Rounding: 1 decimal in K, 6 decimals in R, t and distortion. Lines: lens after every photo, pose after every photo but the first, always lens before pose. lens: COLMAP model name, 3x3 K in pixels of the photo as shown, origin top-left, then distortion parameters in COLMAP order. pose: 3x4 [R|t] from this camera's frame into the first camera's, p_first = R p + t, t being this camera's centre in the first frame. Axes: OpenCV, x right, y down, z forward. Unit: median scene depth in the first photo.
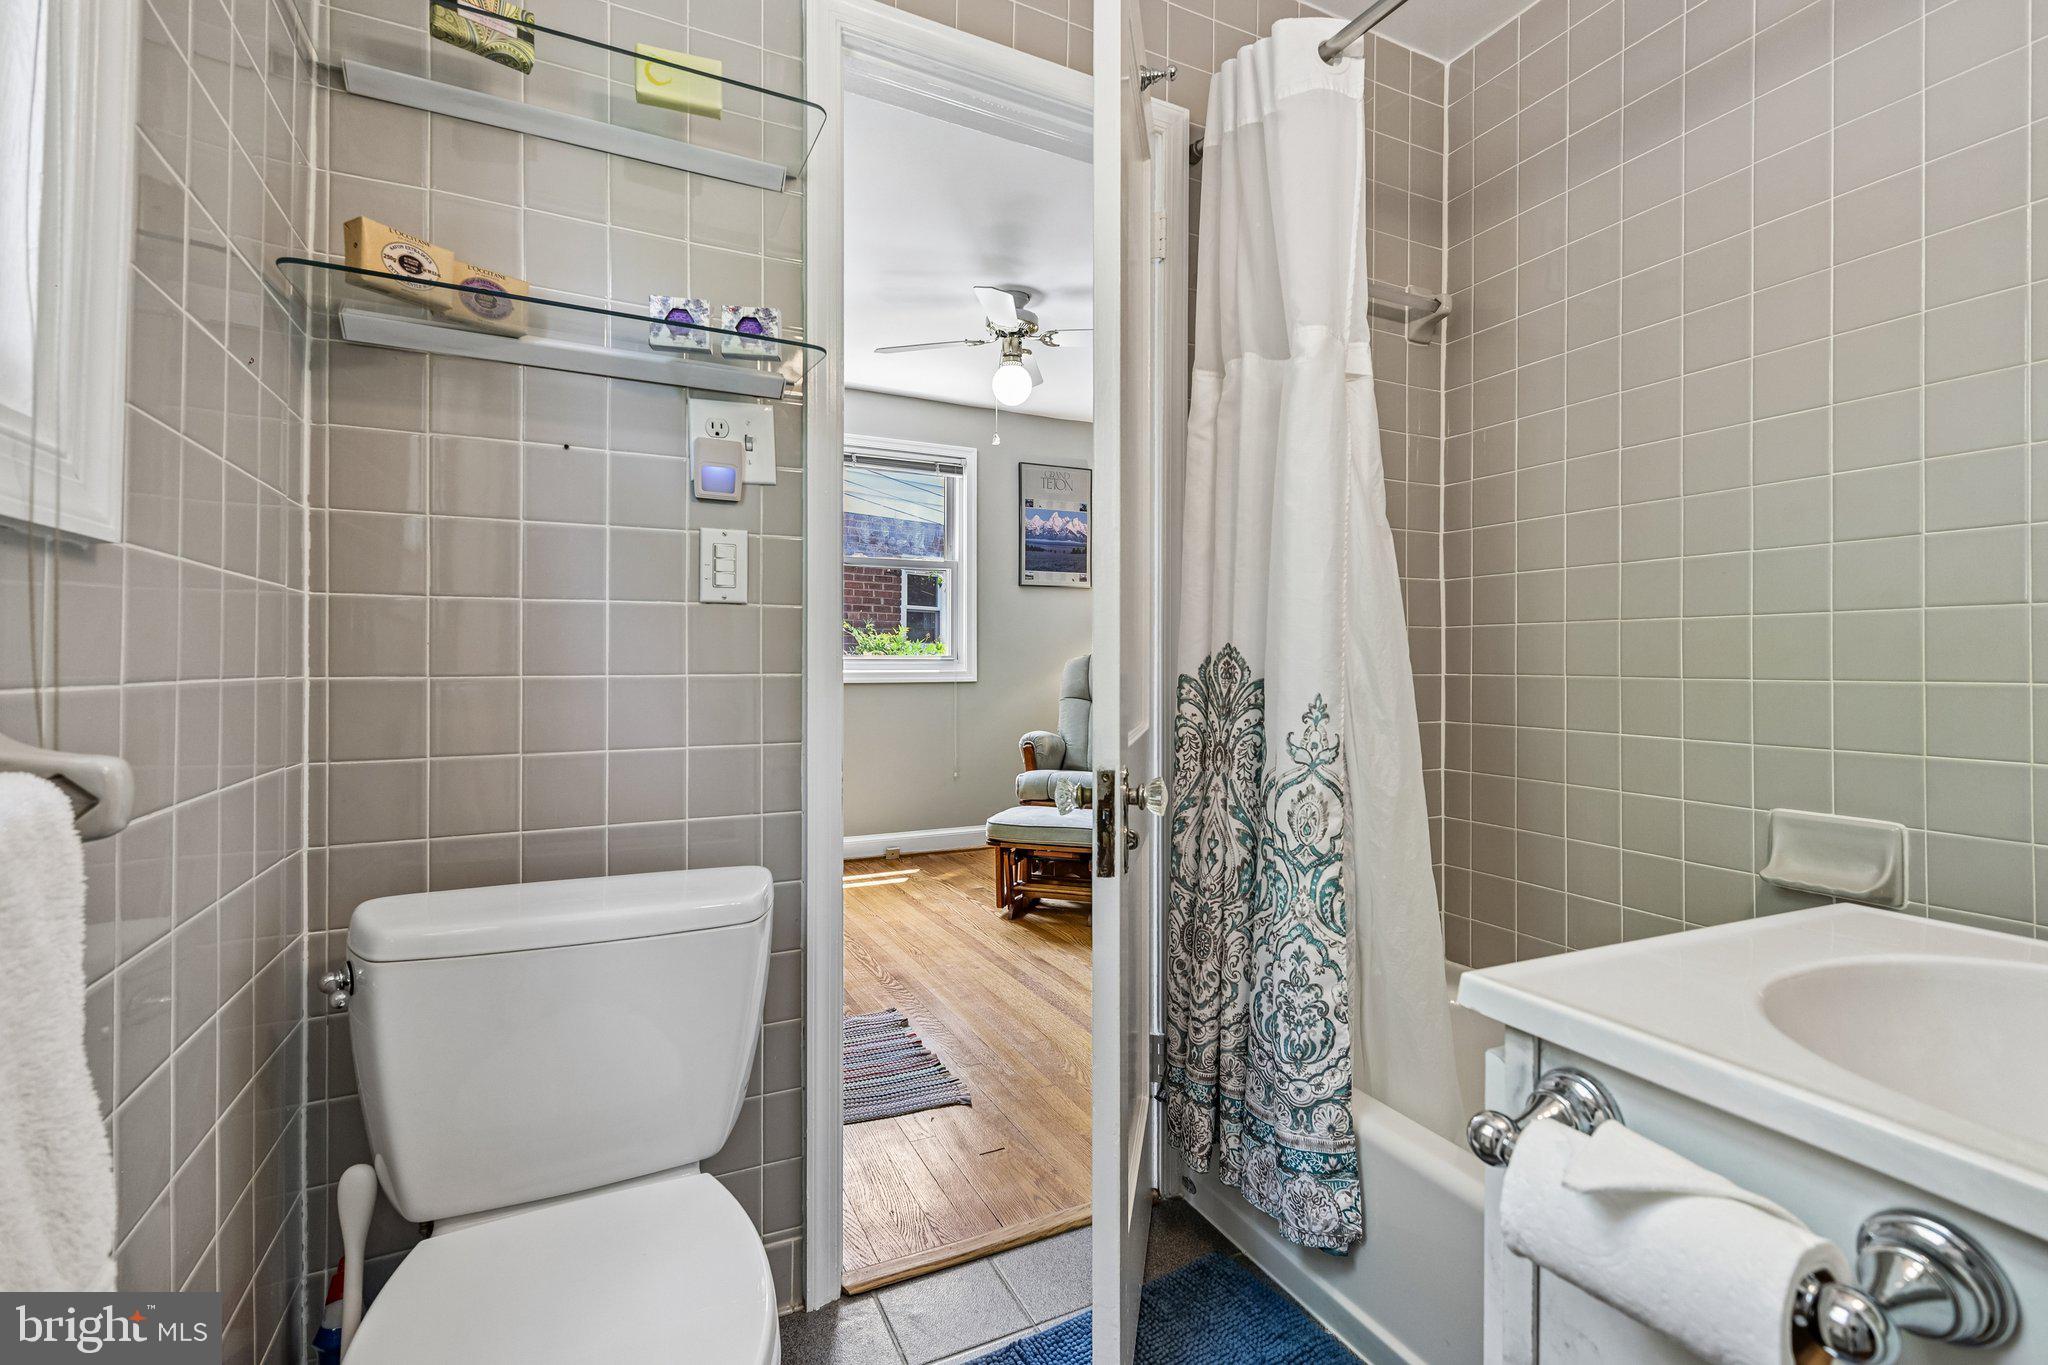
lens RADIAL K [[901.4, 0, 1022.2], [0, 901.4, 664.7], [0, 0, 1]] dist [-0.000373, -0.000084]
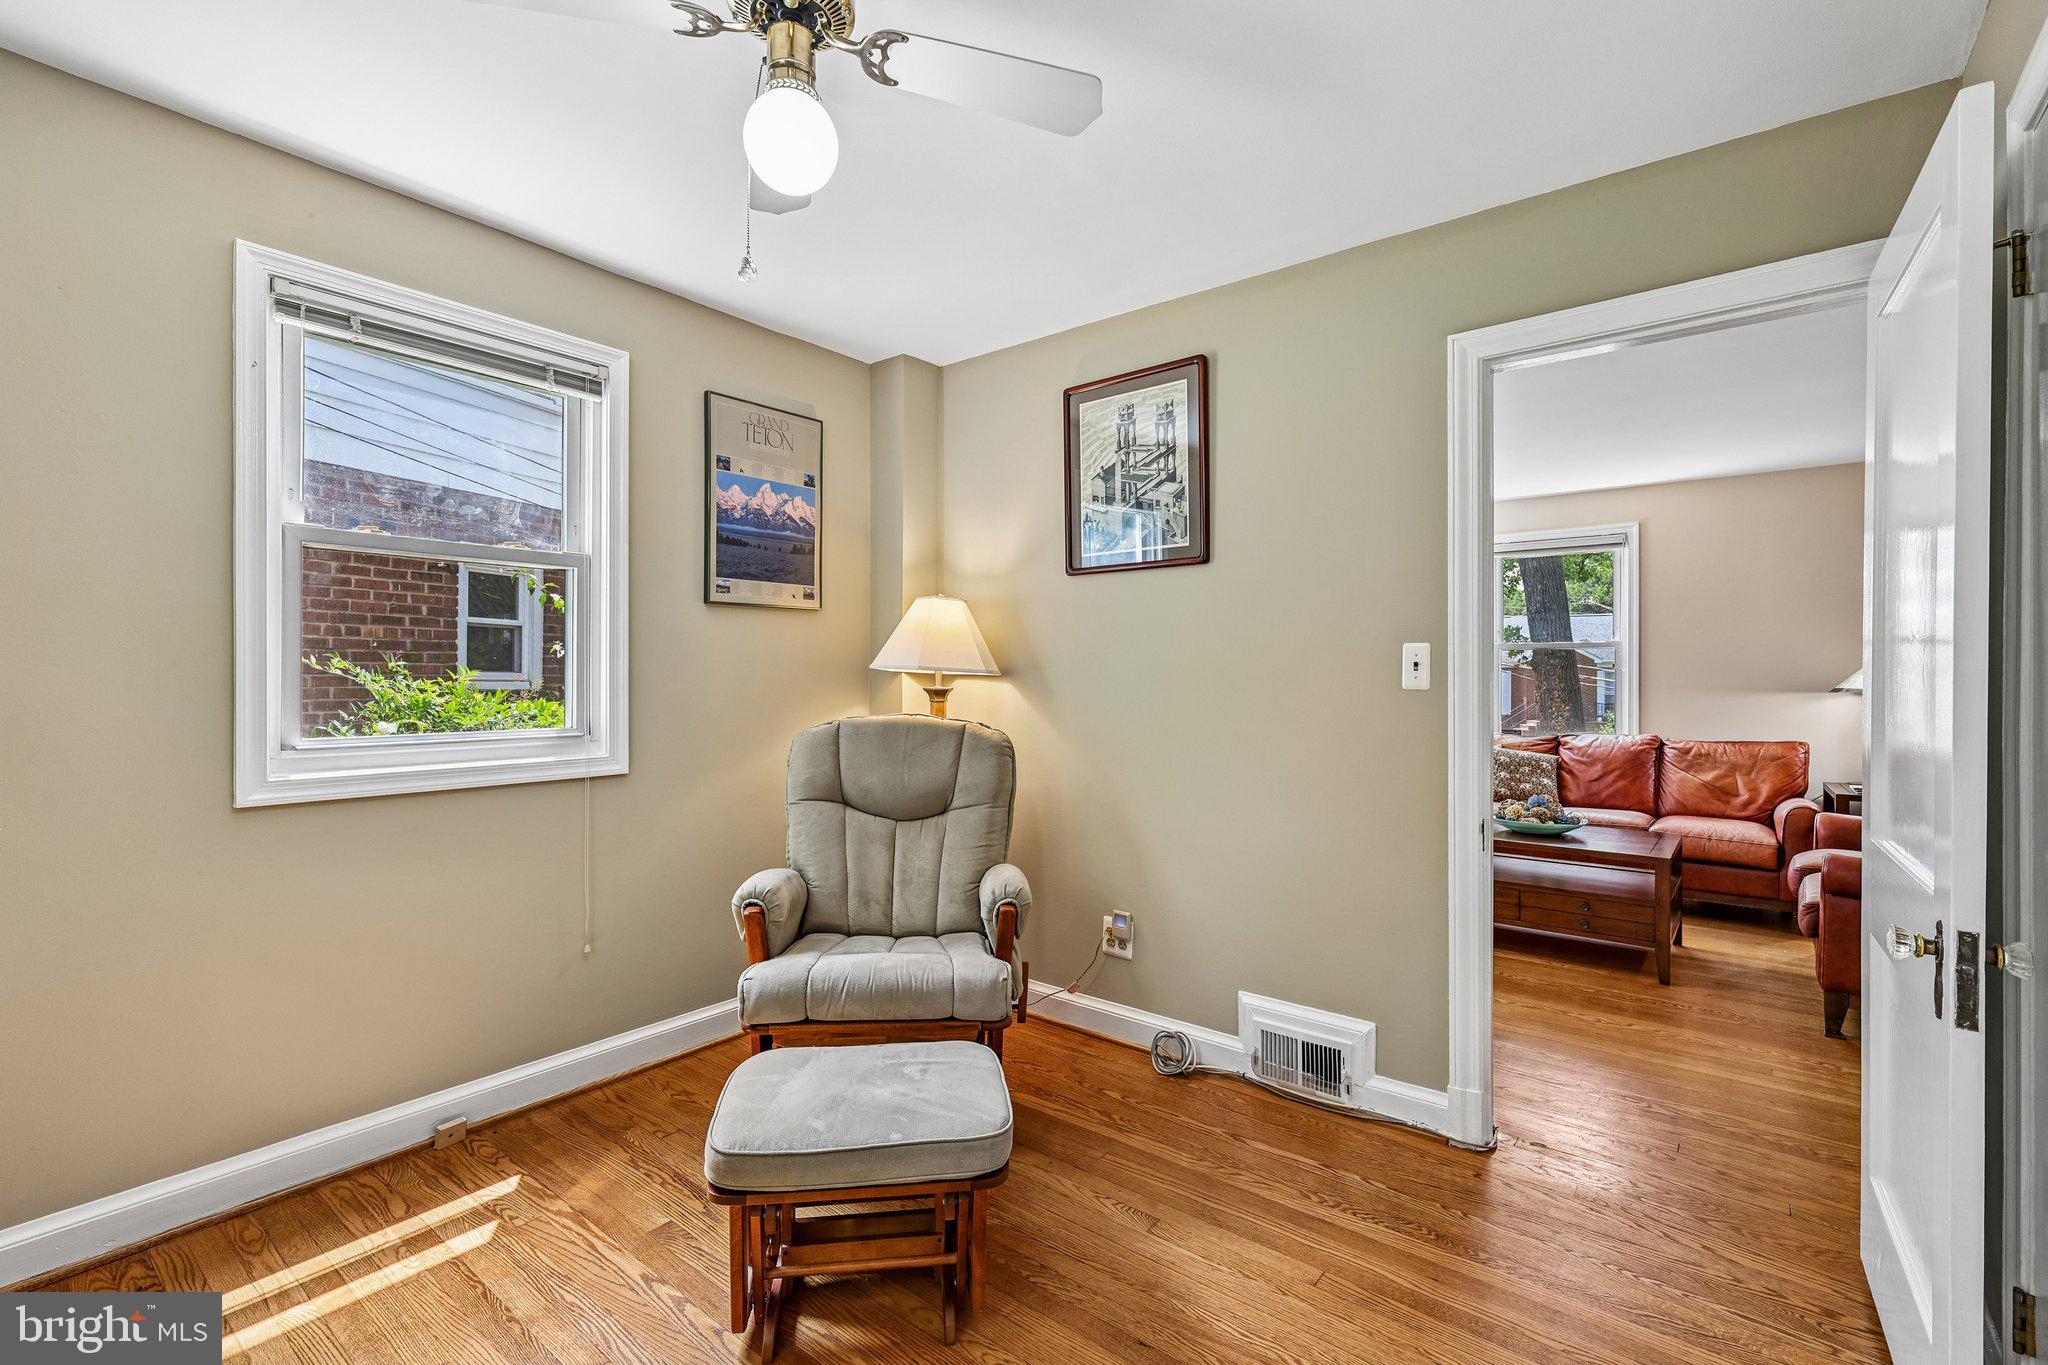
lens RADIAL K [[901.4, 0, 1028.5], [0, 901.4, 676.9], [0, 0, 1]] dist [-0.000373, -0.000084]
pose [[0.906025, 0.000946, 0.423224, -0.060105], [-0.001276, 0.999999, 0.000497, -0.040350], [-0.423223, -0.000990, 0.906025, 0.382403]]
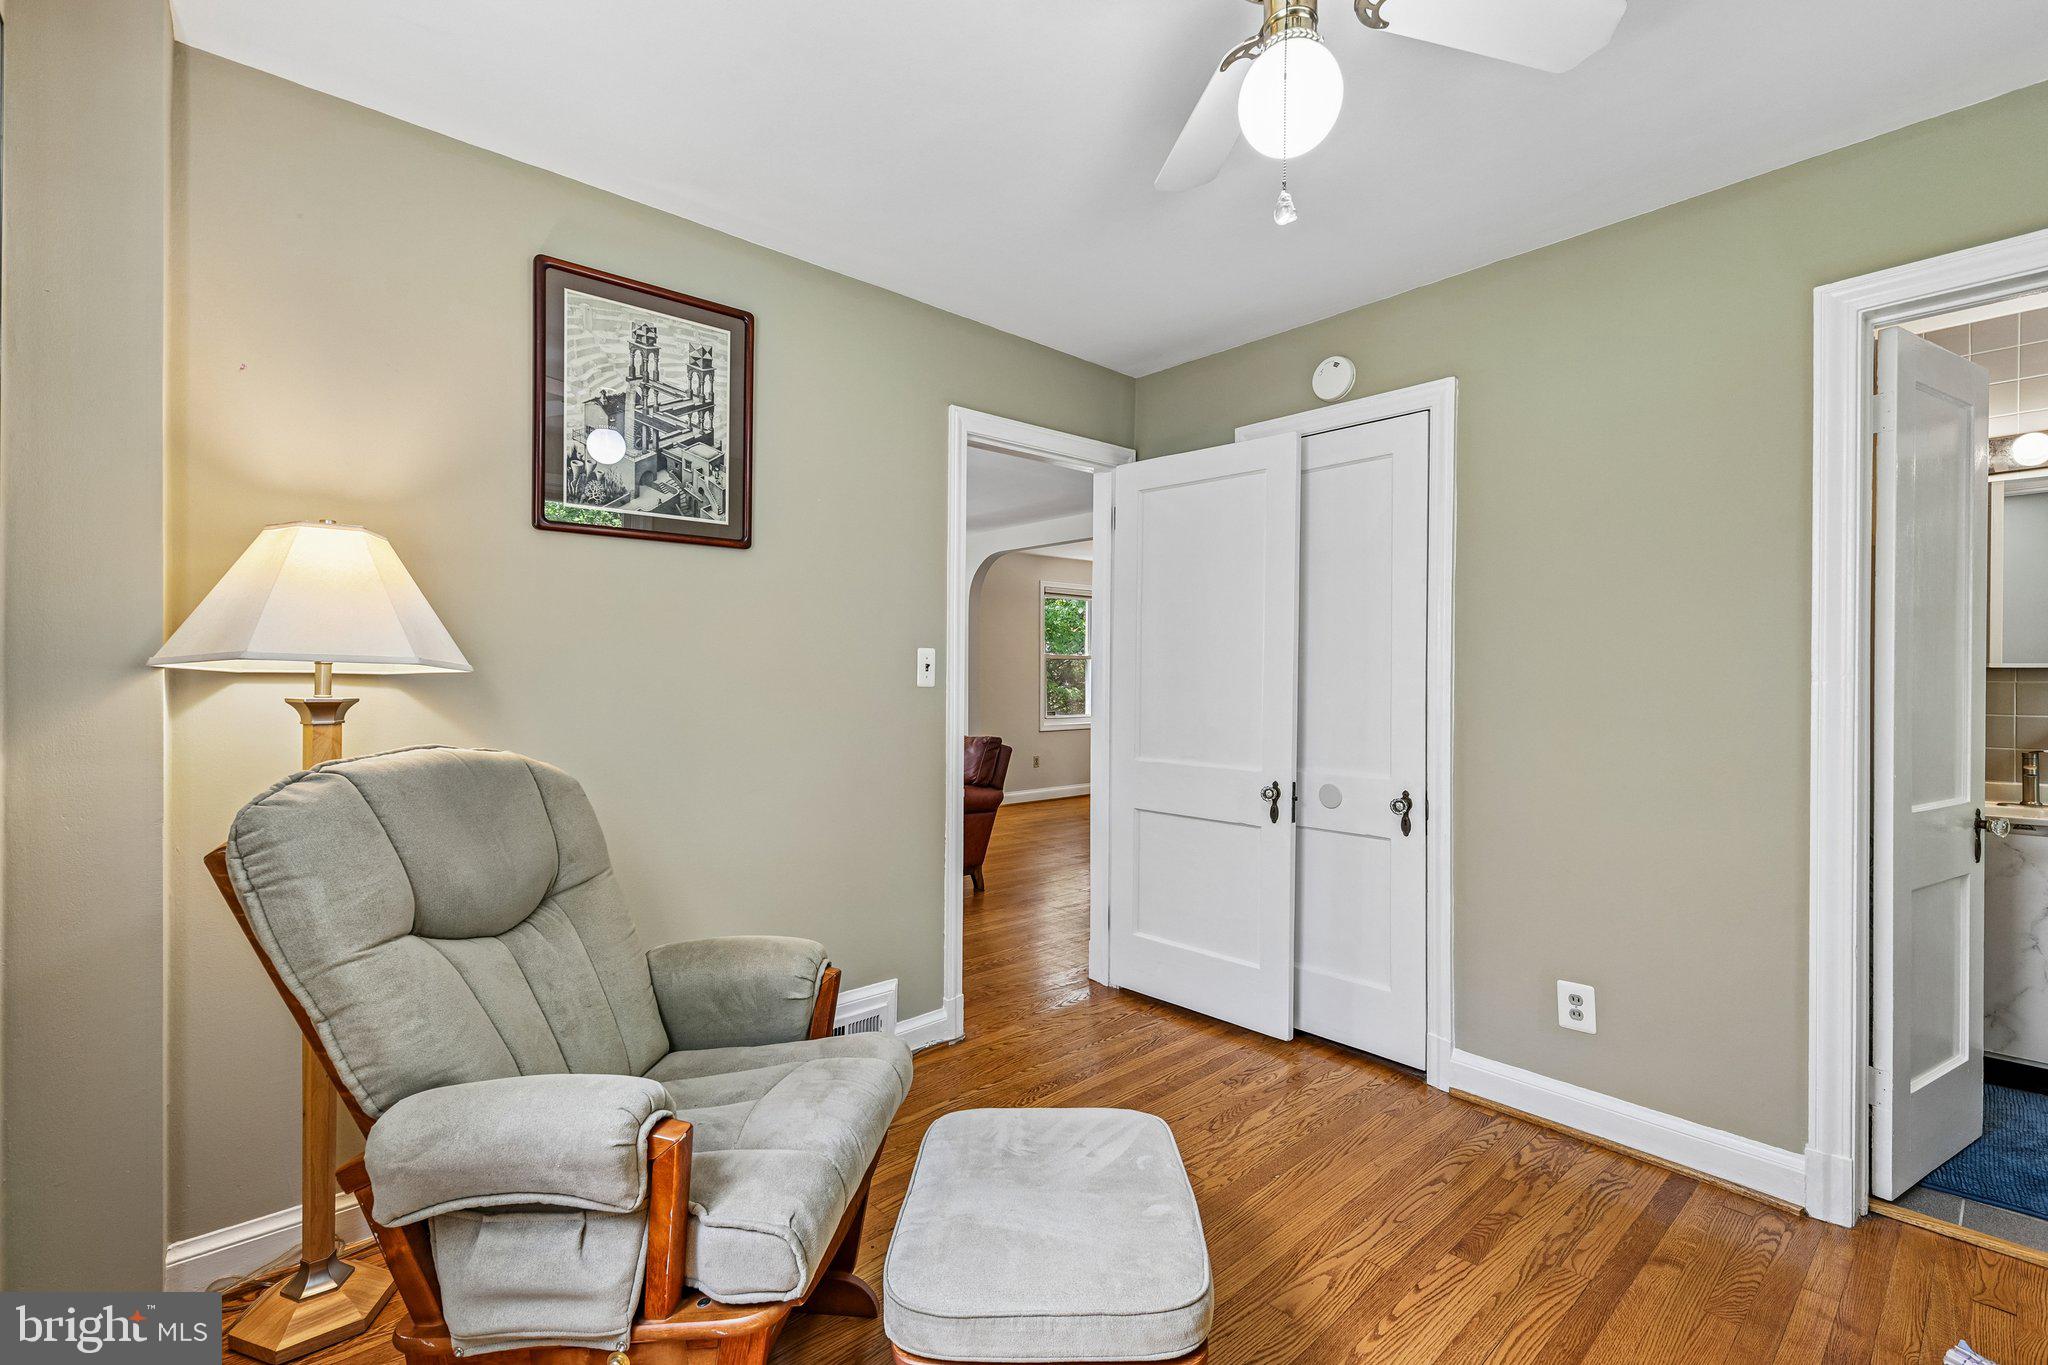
lens RADIAL K [[901.4, 0, 1026.5], [0, 901.4, 681.8], [0, 0, 1]] dist [-0.000373, -0.000084]
pose [[-0.274136, -0.008849, 0.961650, -0.240720], [-0.002017, 0.999961, 0.008626, -0.041856], [-0.961689, 0.000425, -0.274143, 0.818429]]
